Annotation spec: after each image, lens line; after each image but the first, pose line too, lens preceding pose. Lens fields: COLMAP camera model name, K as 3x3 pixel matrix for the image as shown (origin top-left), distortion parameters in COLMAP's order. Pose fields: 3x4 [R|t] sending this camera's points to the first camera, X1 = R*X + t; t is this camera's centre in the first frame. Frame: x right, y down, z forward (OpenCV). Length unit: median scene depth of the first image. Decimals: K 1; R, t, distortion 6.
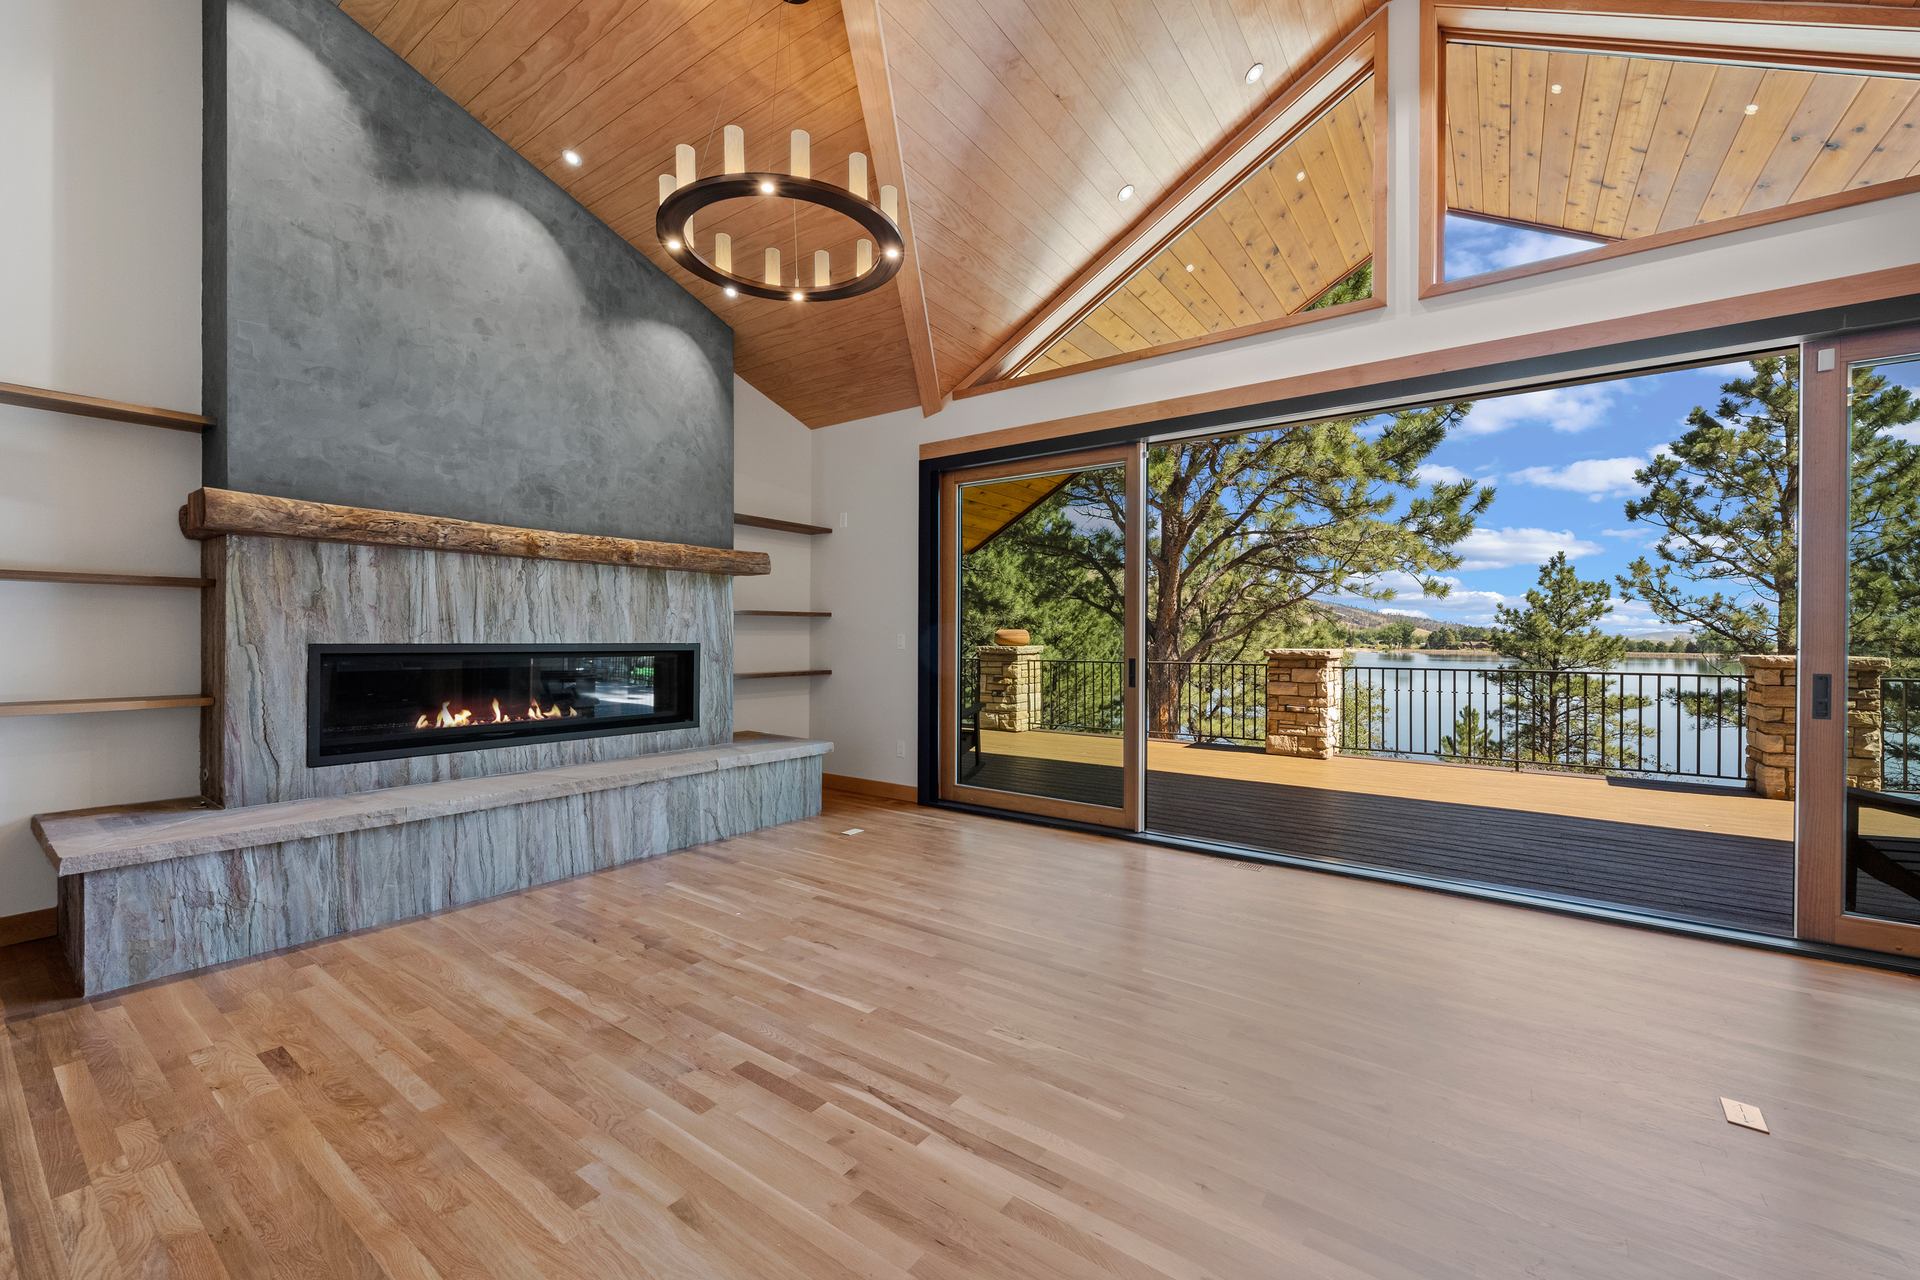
lens RADIAL K [[769.5, 0, 960.0], [0, 769.5, 640.0], [0, 0, 1]] dist [0.000710, -0.000015]
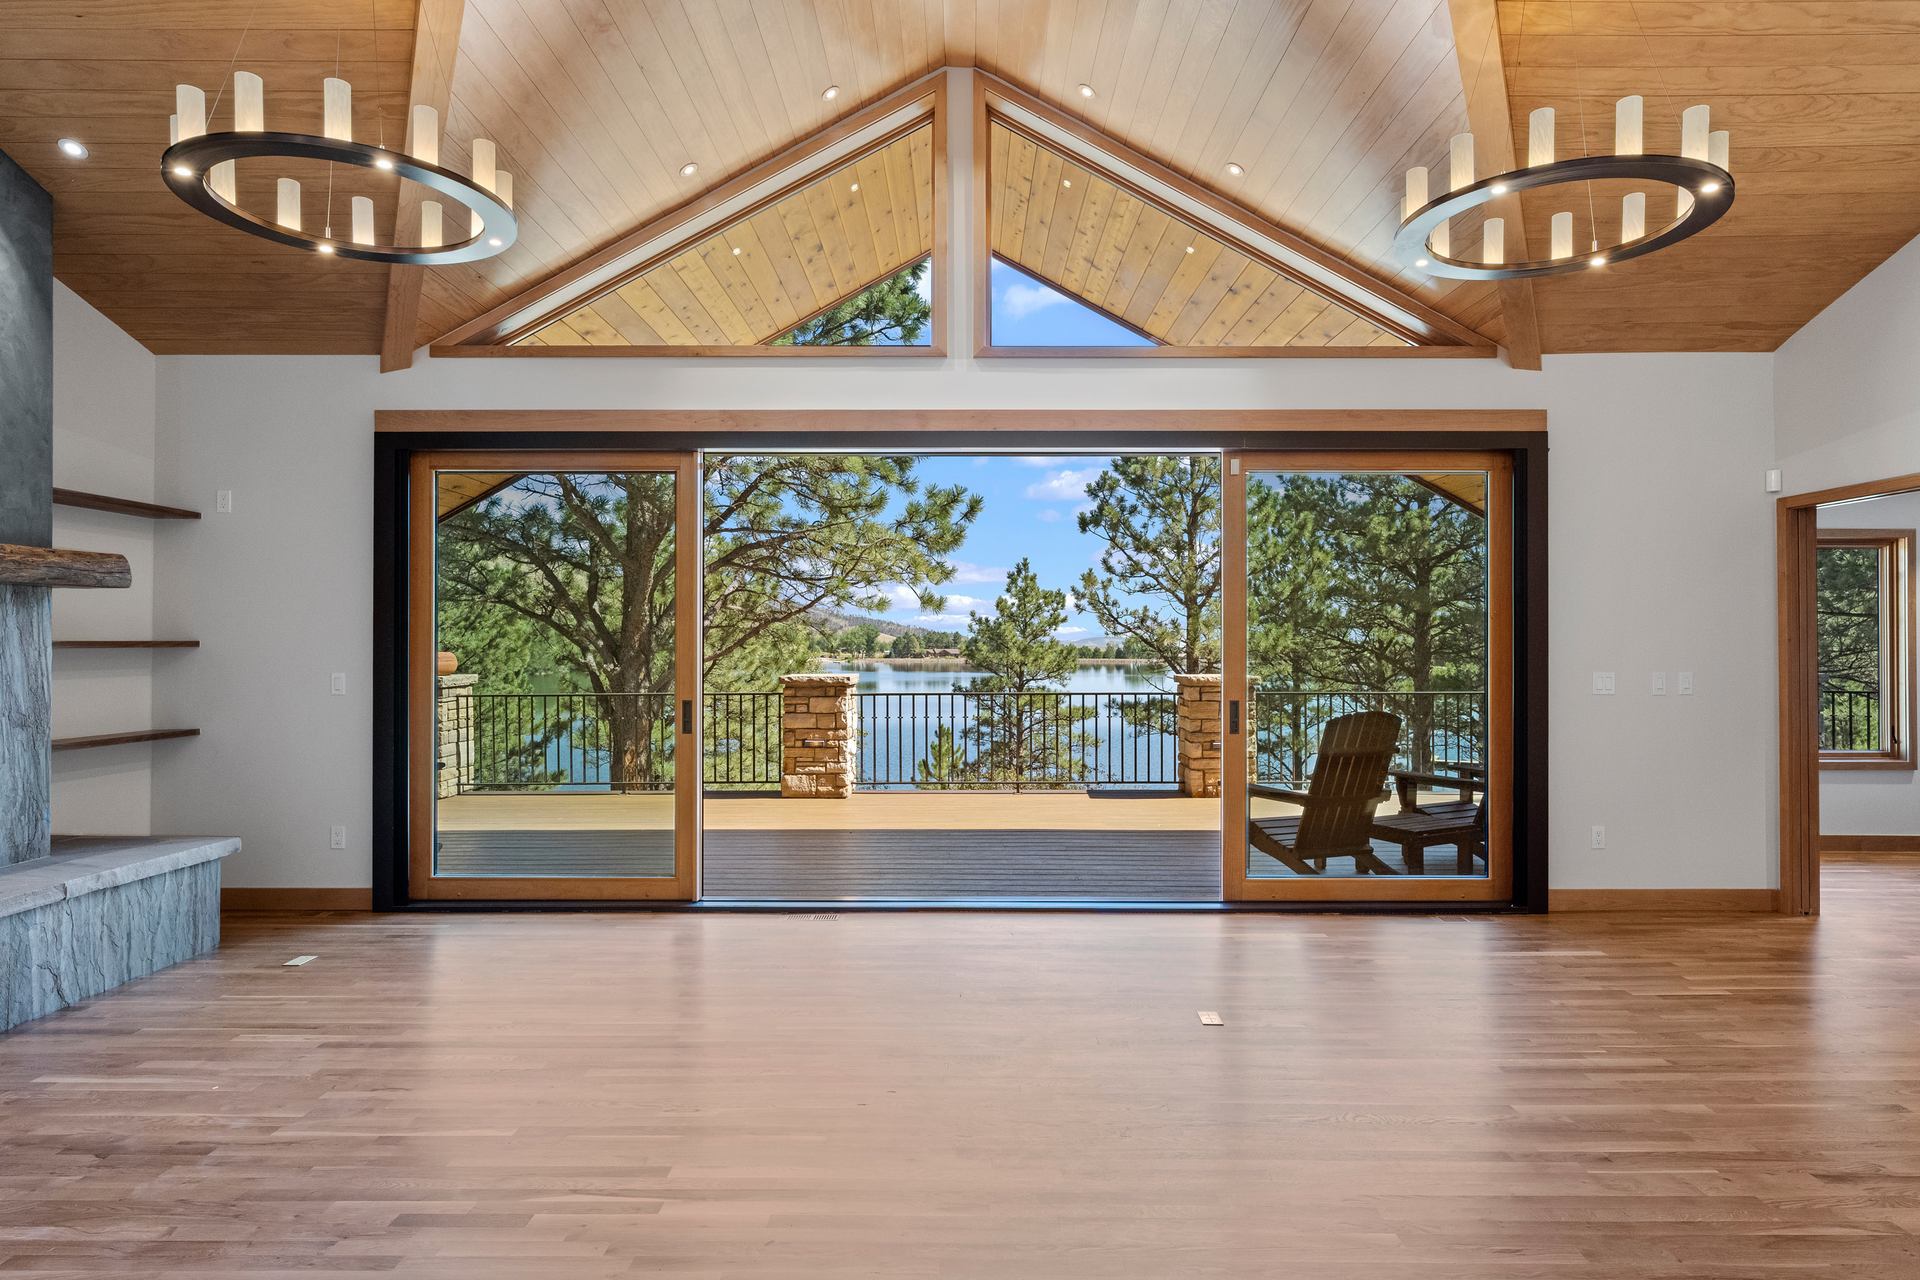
lens RADIAL K [[1088.7, 0, 960.0], [0, 1088.7, 640.0], [0, 0, 1]] dist [0.003298, 0.000500]
pose [[0.813901, -0.004706, 0.580985, -0.151241], [0.007417, 0.999970, -0.002291, -0.024595], [-0.580957, 0.006174, 0.813911, -0.108304]]
